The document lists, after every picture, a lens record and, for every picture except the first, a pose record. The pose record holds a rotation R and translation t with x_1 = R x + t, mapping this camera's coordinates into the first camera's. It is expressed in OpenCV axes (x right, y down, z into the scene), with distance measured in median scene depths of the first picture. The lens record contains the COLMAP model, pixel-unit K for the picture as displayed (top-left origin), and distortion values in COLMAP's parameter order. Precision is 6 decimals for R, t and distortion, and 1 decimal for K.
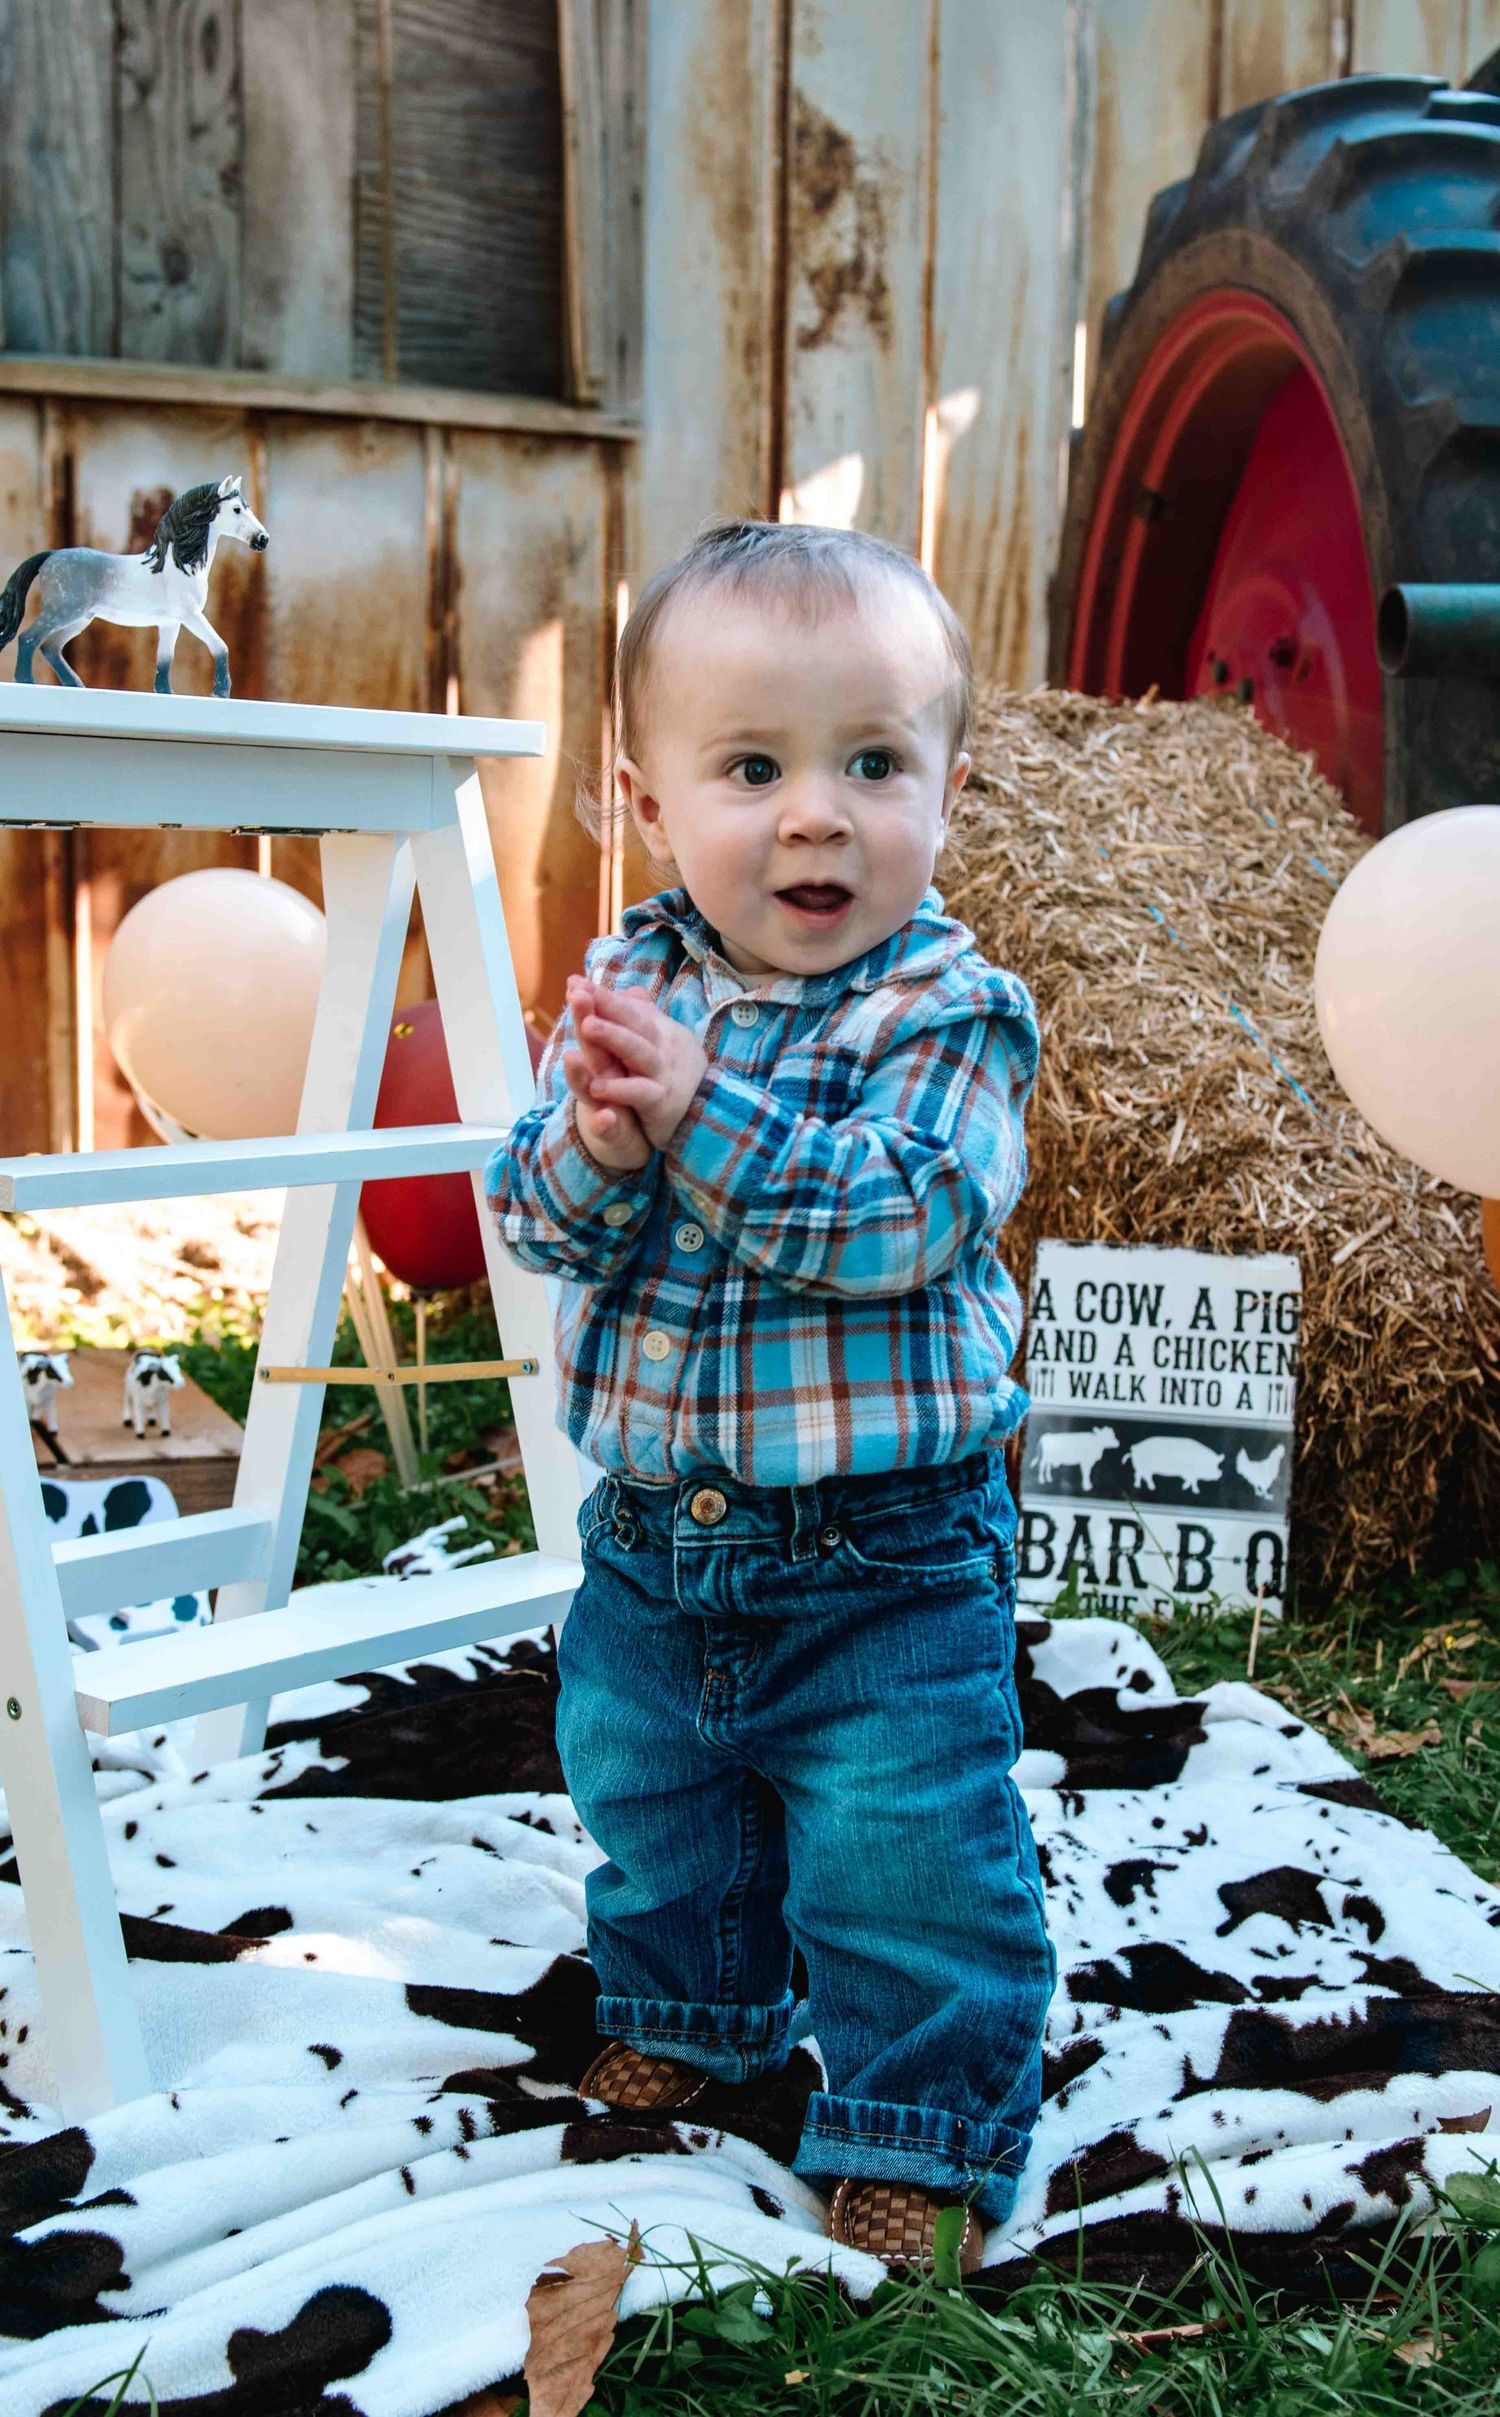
lens RADIAL K [[2902.6, 0, 780.1], [0, 2902.6, 1218.4], [0, 0, 1]] dist [-0.011067, 0.000000]
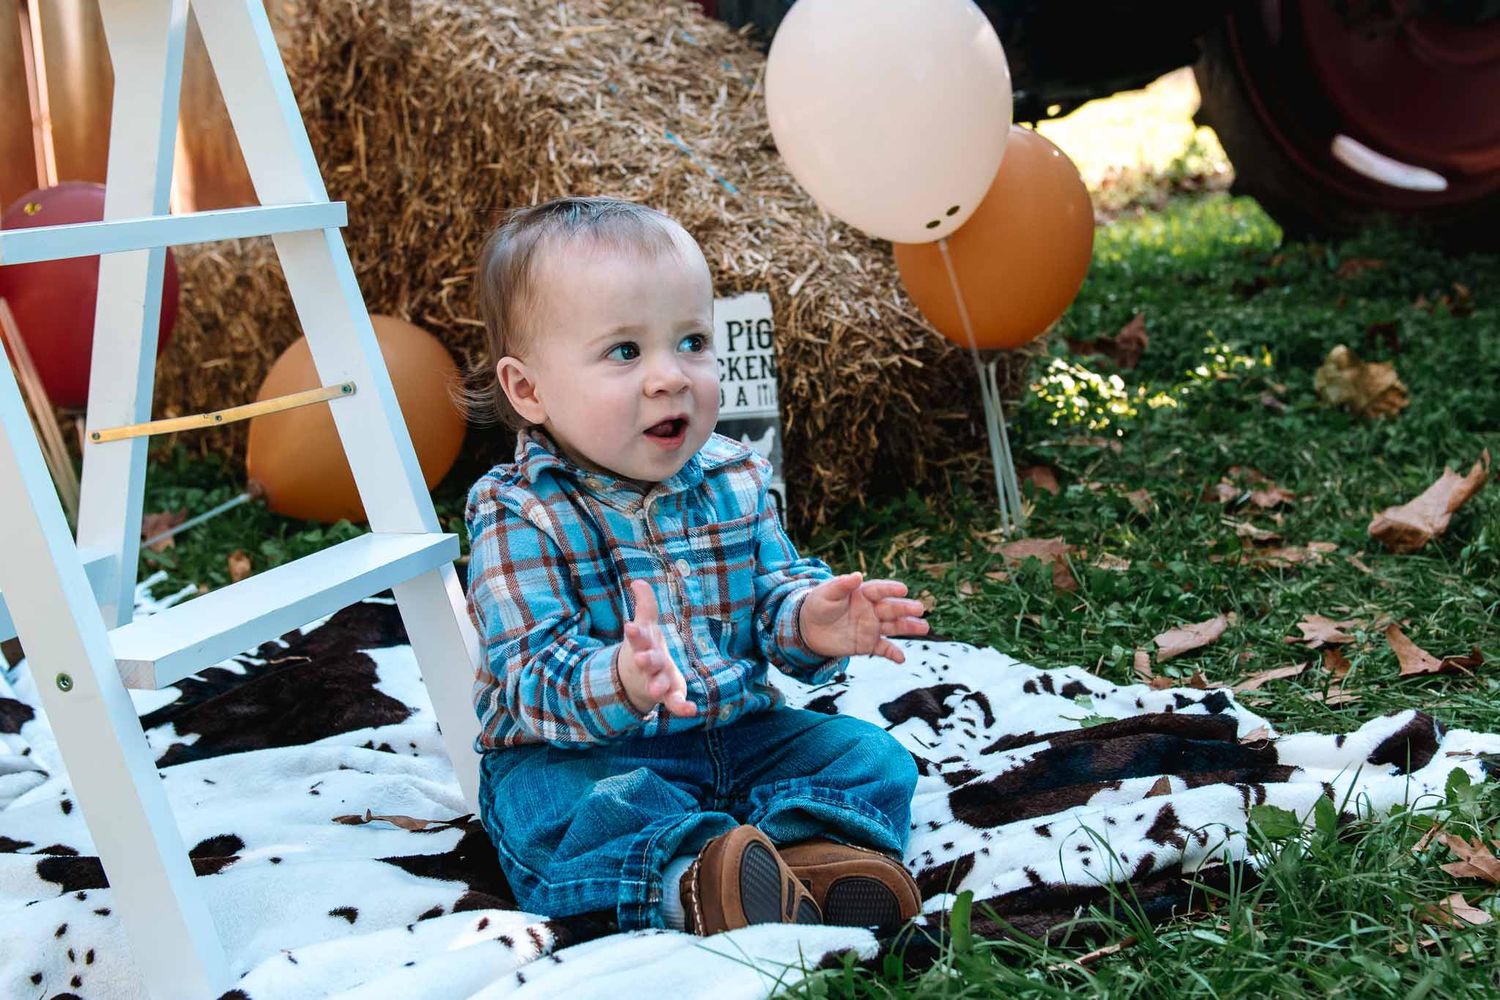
lens RADIAL K [[1986.5, 0, 747.4], [0, 1986.5, 500.5], [0, 0, 1]] dist [-0.031710, 0.000000]
pose [[0.938520, -0.138102, 0.316398, -0.129999], [0.121814, 0.990025, 0.070794, 0.037893], [-0.323018, -0.027900, 0.945981, 0.077083]]
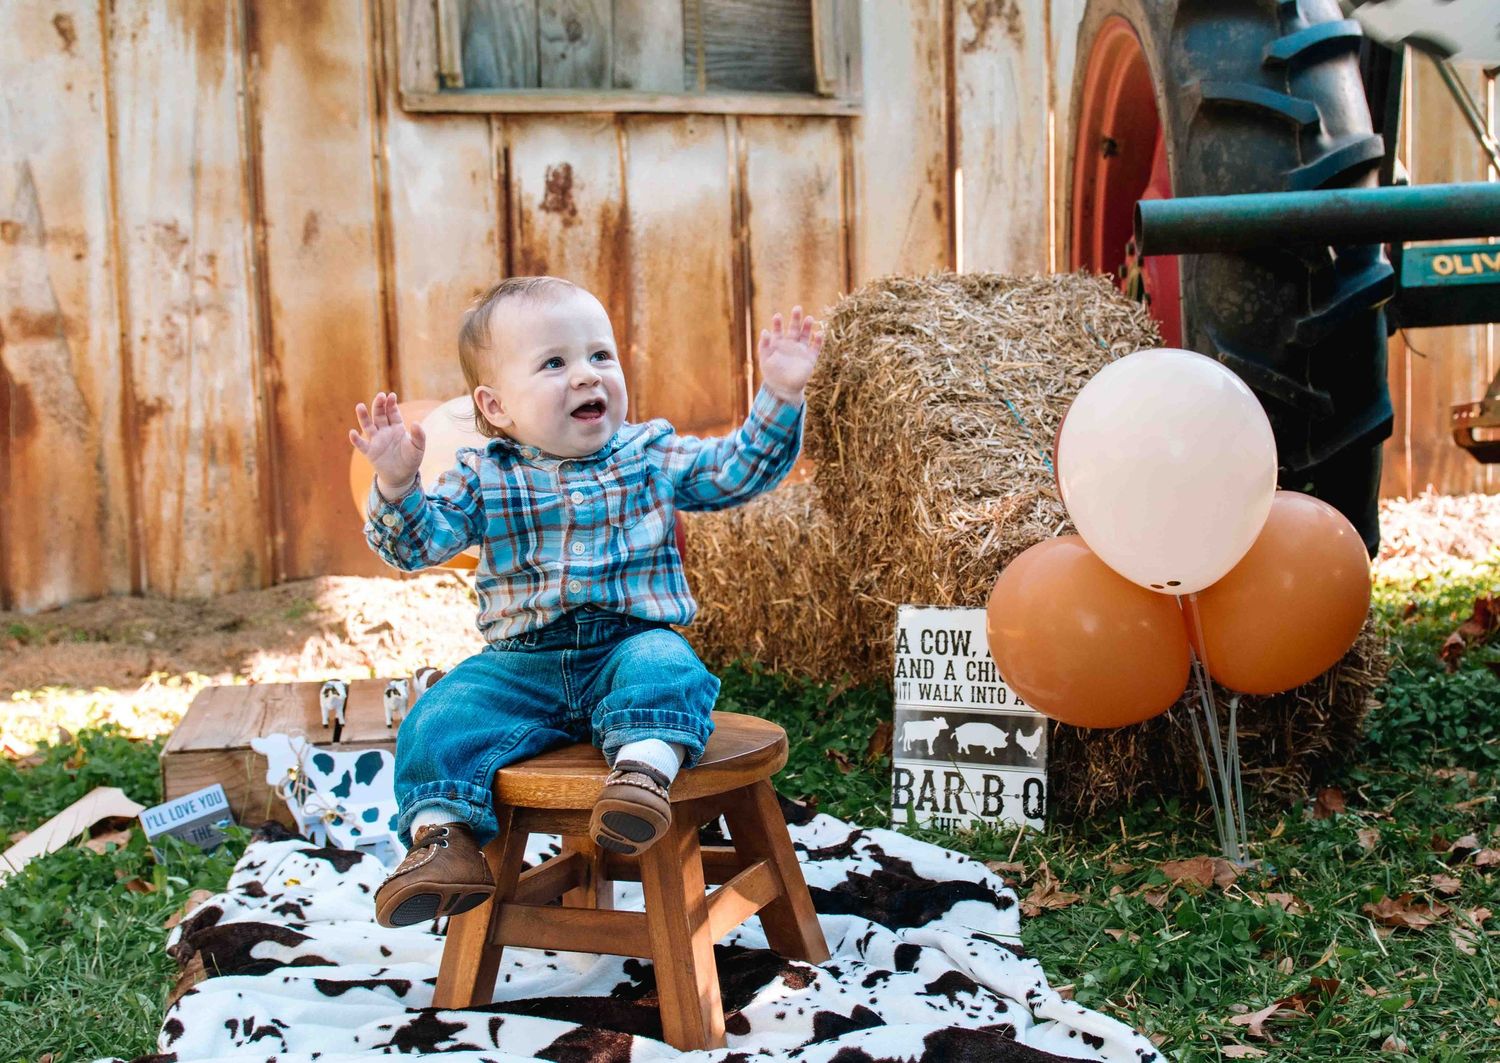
lens RADIAL K [[1891.5, 0, 839.3], [0, 1891.5, 548.8], [0, 0, 1]] dist [-0.045047, 0.000000]
pose [[0.986353, -0.022984, -0.163033, 0.206856], [0.018819, 0.999457, -0.027051, 0.003620], [0.163566, 0.023614, 0.986250, -0.070125]]
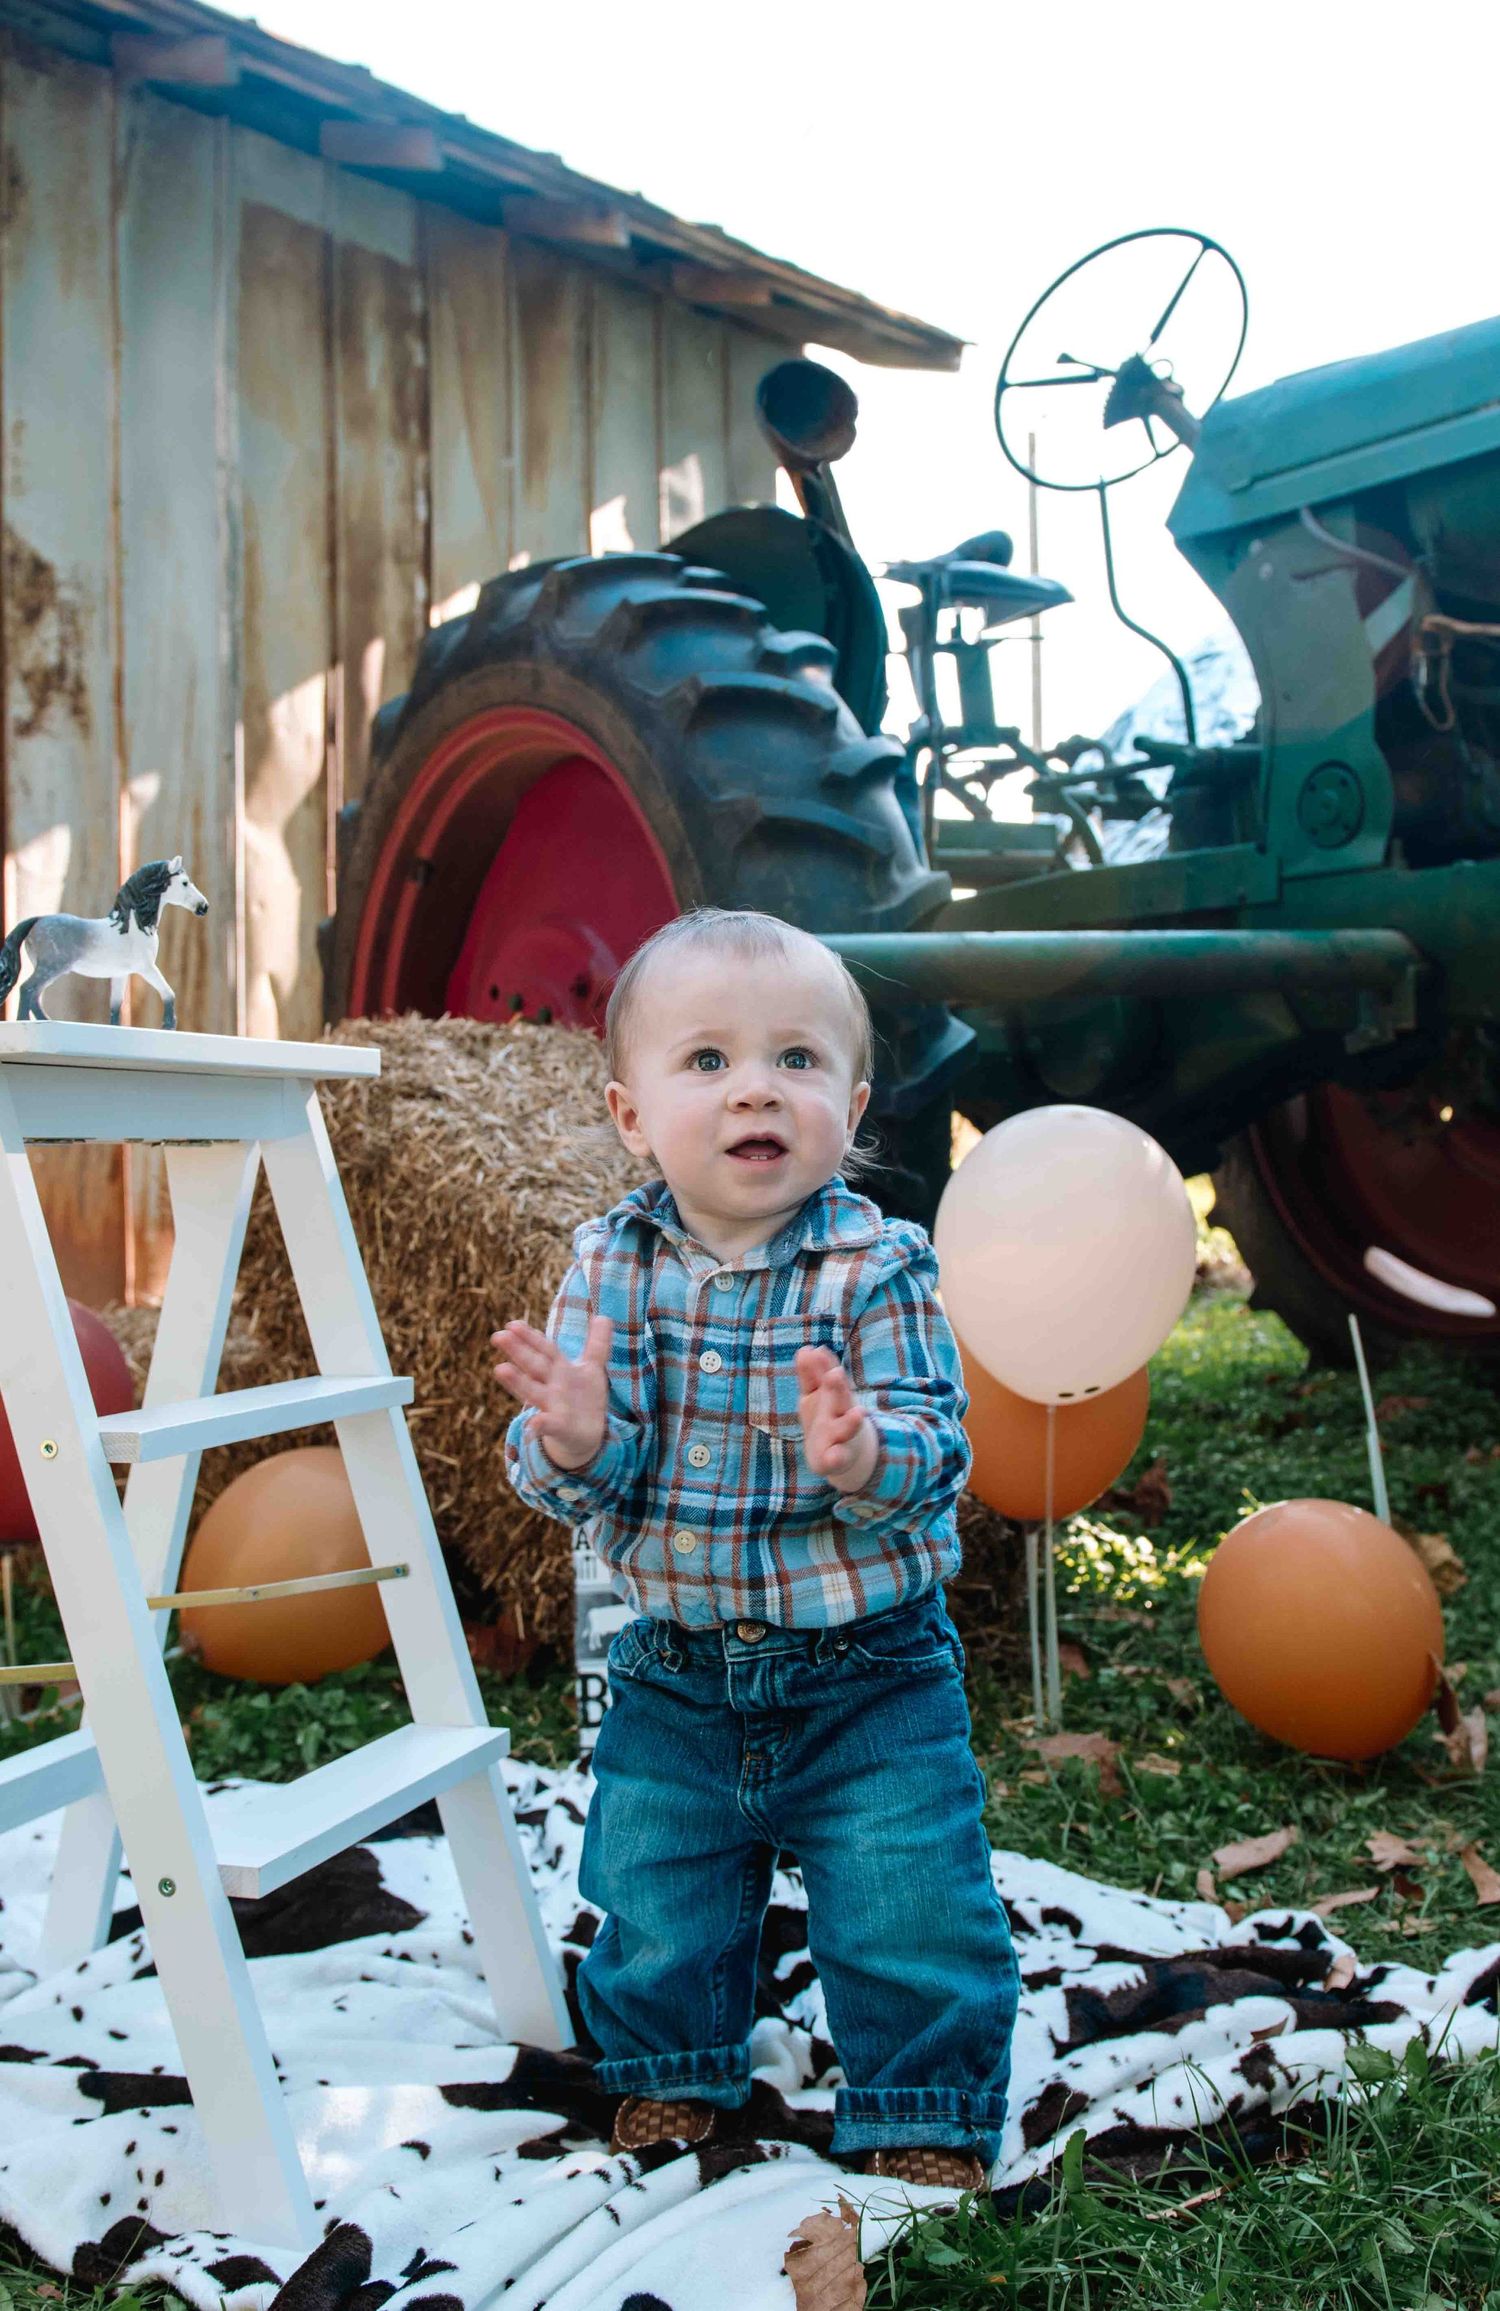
lens RADIAL K [[2492.2, 0, 758.6], [0, 2492.2, 1167.3], [0, 0, 1]] dist [-0.044114, 0.000000]
pose [[0.922139, -0.038630, 0.384924, -0.219692], [0.084020, 0.991250, -0.101803, 0.001151], [-0.377623, 0.126218, 0.917317, -0.023890]]
